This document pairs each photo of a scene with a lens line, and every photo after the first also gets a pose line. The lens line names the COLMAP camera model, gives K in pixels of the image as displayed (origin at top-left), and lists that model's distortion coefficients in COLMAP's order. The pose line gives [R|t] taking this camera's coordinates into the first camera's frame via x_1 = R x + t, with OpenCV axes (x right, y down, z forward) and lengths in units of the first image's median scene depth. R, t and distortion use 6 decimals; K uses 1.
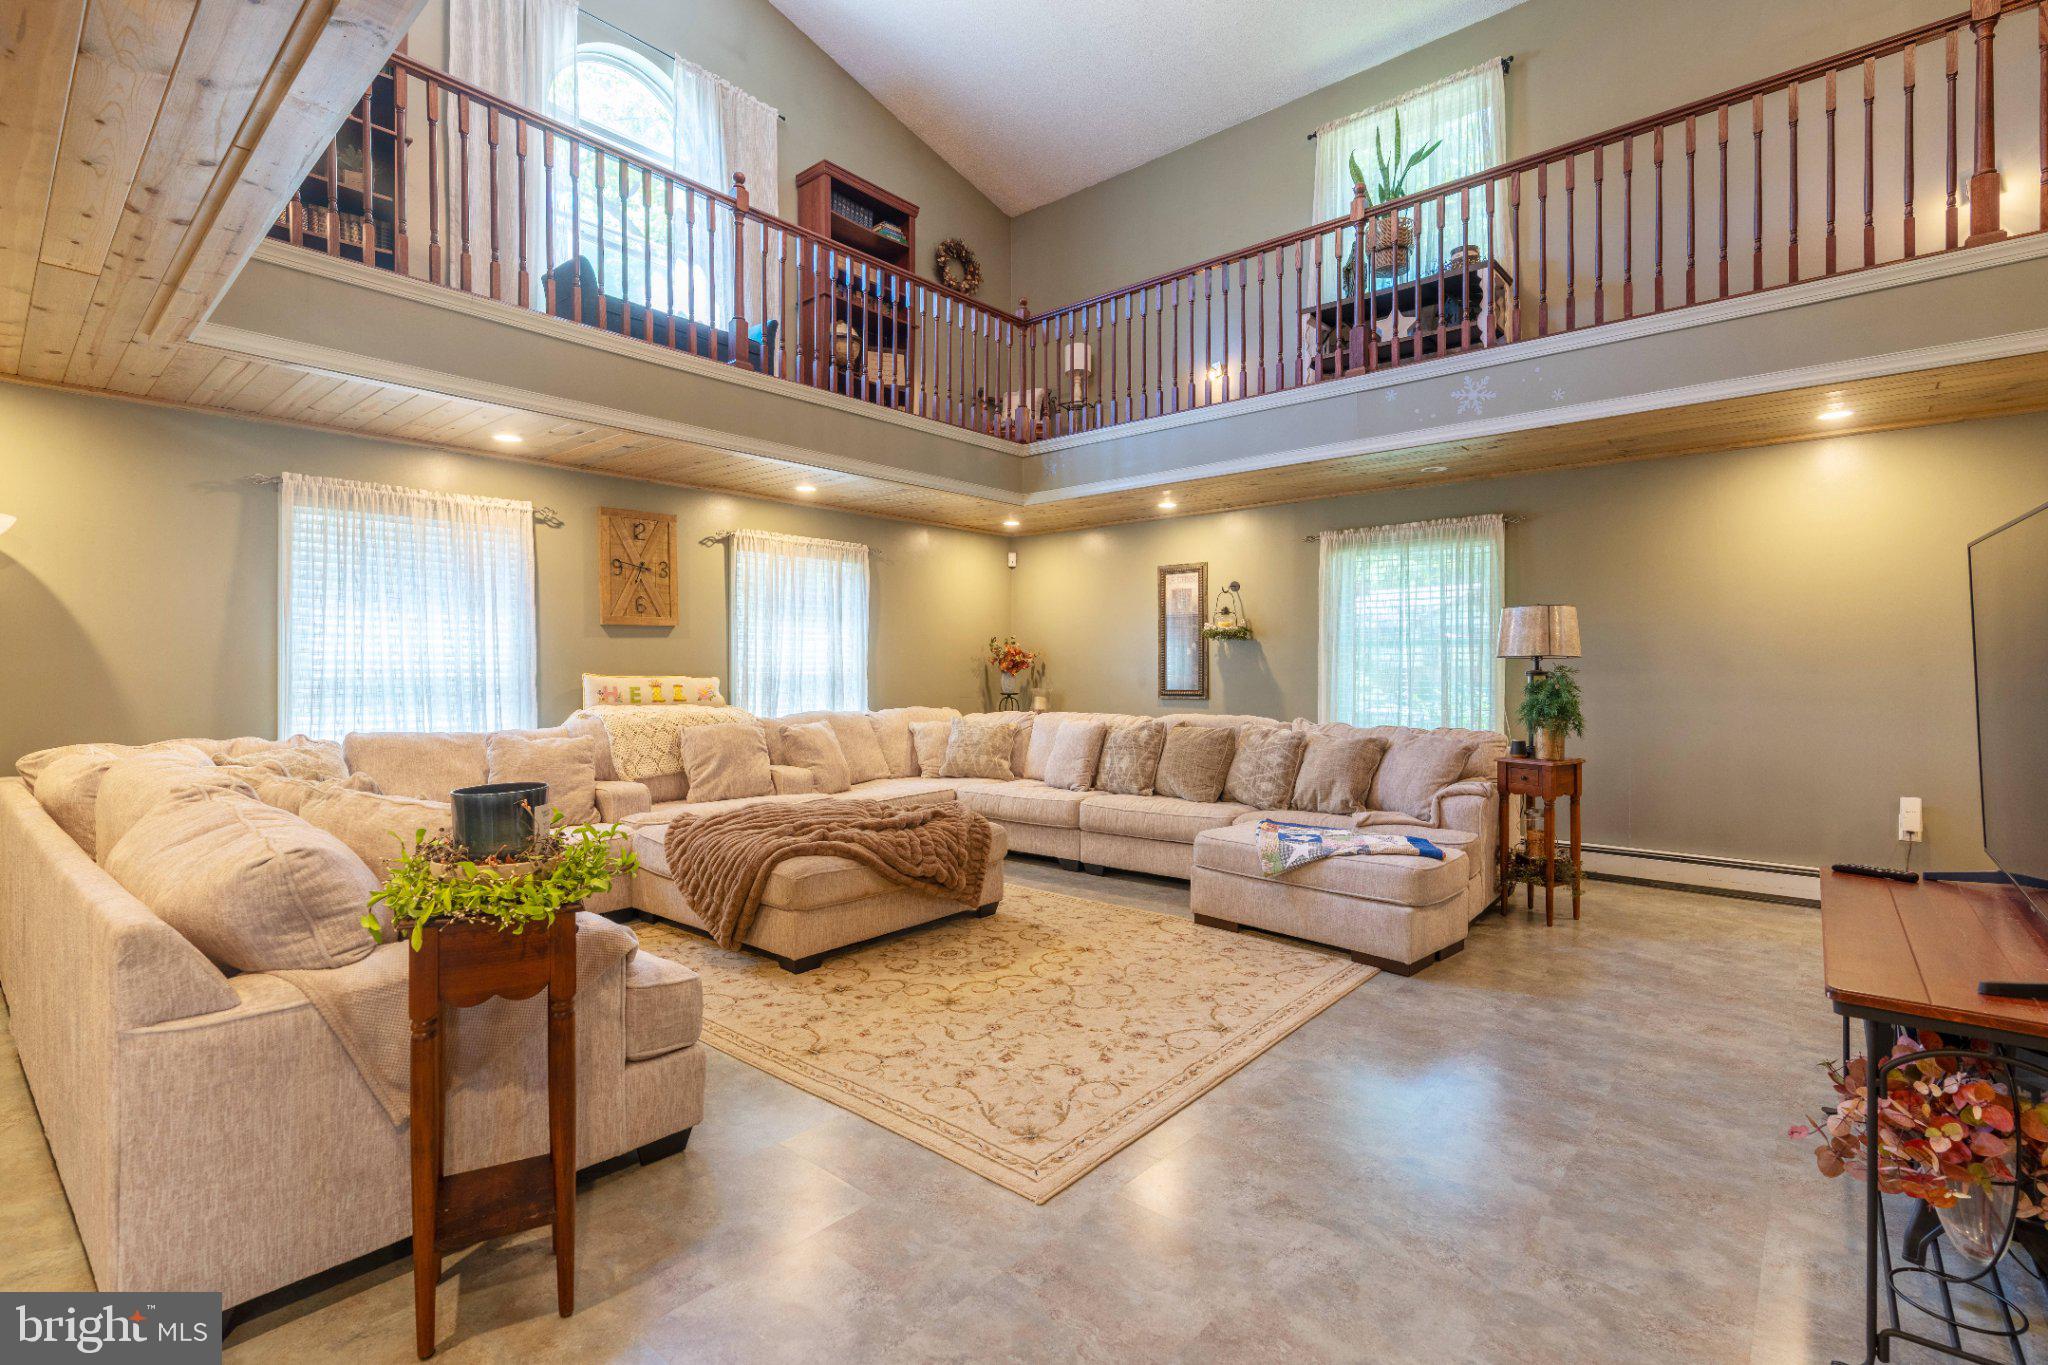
lens RADIAL K [[943.7, 0, 1027.9], [0, 943.7, 648.3], [0, 0, 1]] dist [0.071822, 0.000177]
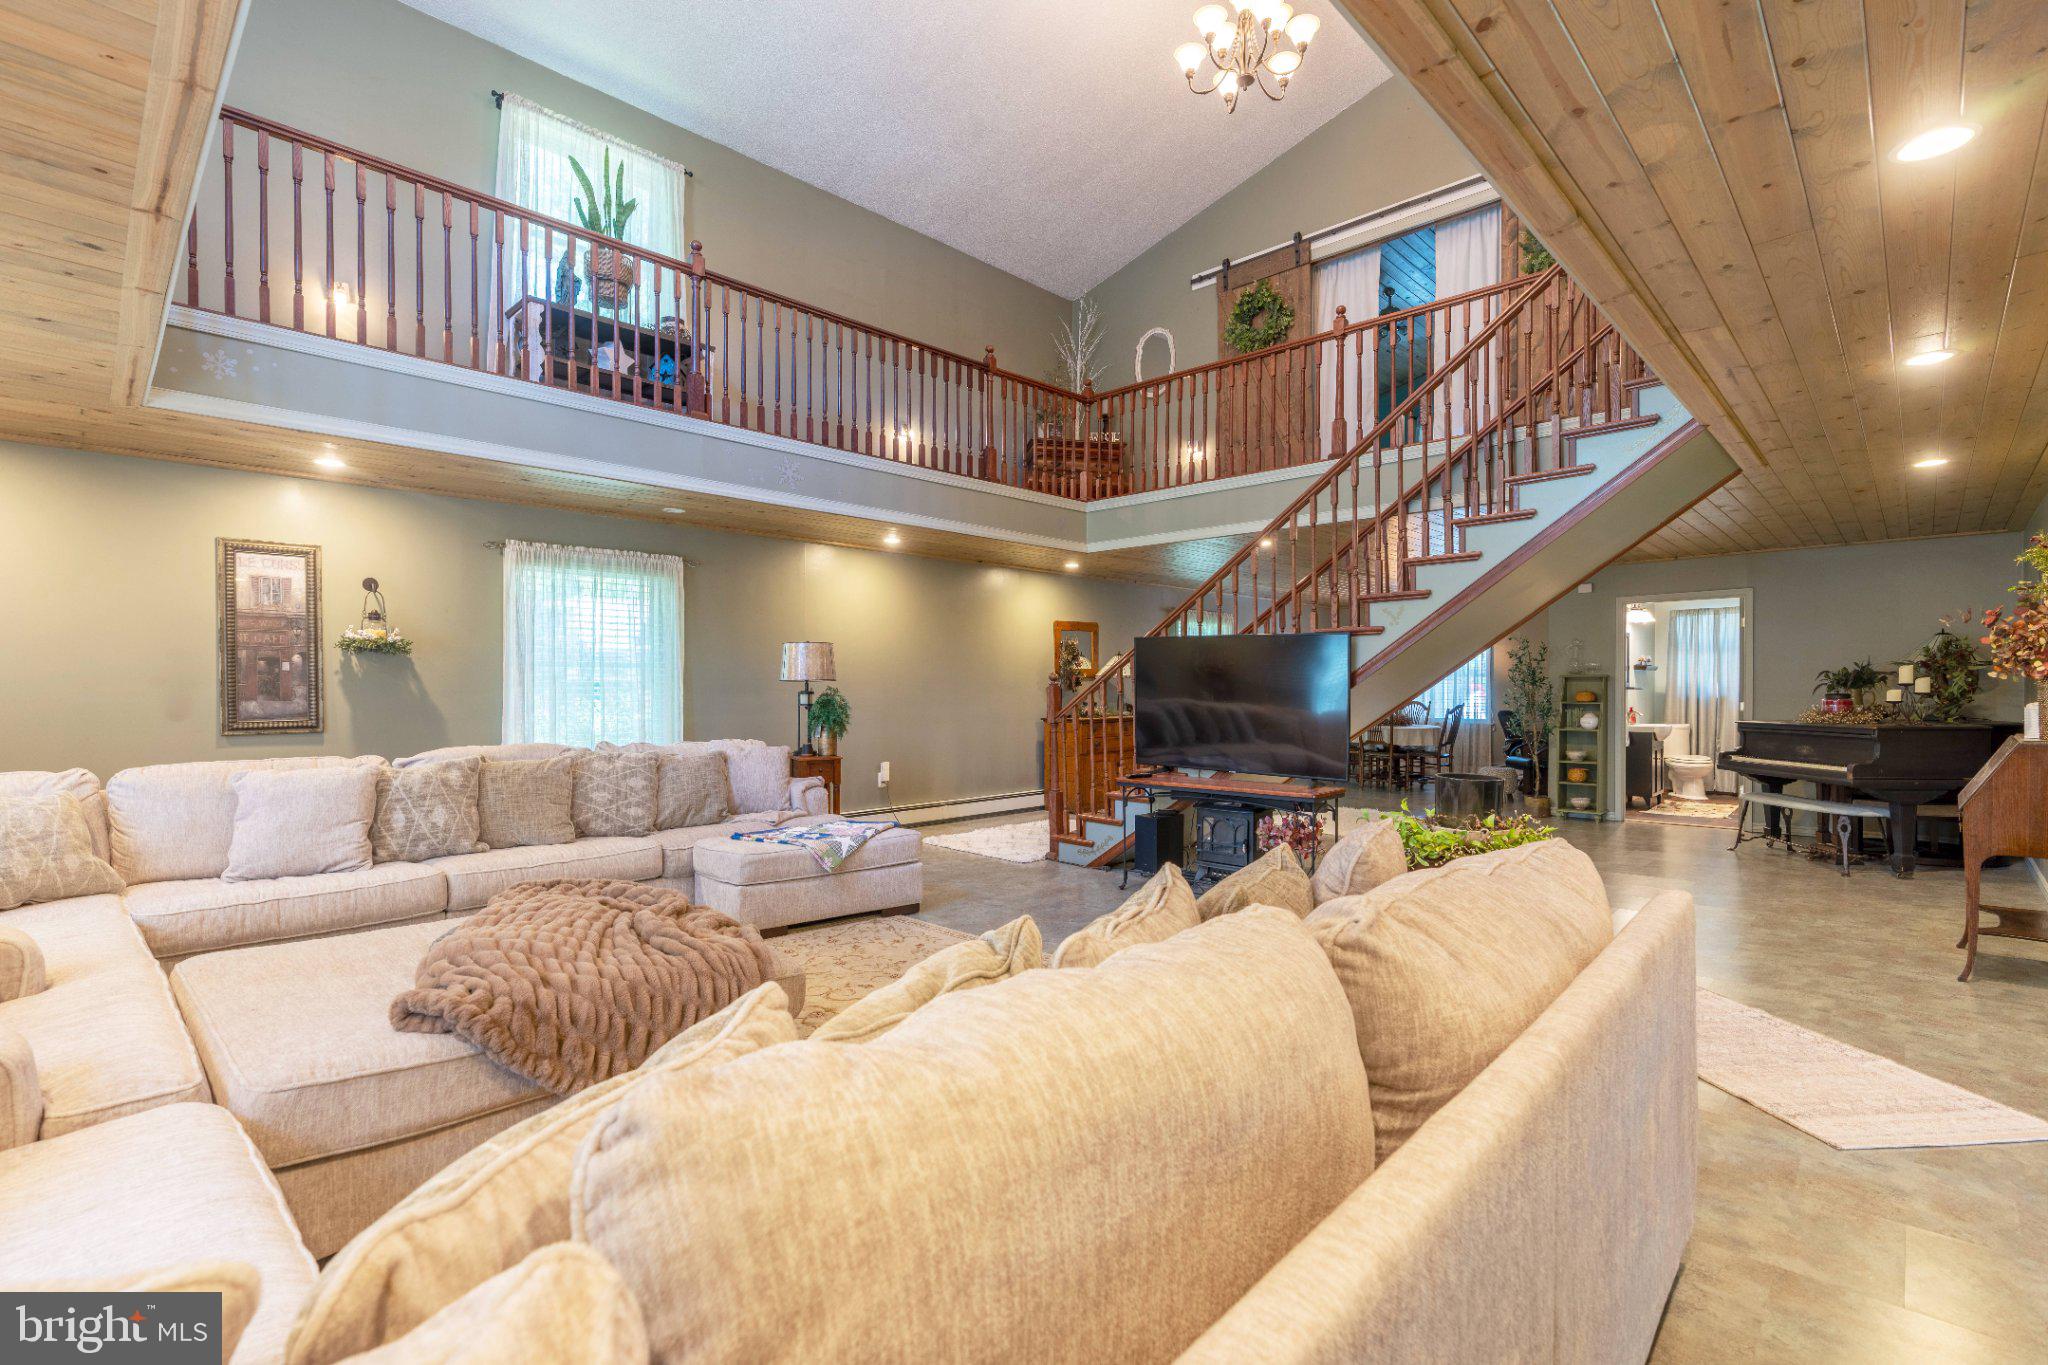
lens RADIAL K [[923.1, 0, 1034.7], [0, 923.1, 685.8], [0, 0, 1]] dist [-0.012526, 0.007883]
pose [[0.078835, 0.002522, 0.996885, -0.585446], [-0.018037, 0.999837, -0.001103, 0.010601], [-0.996725, -0.017894, 0.078867, 0.474947]]
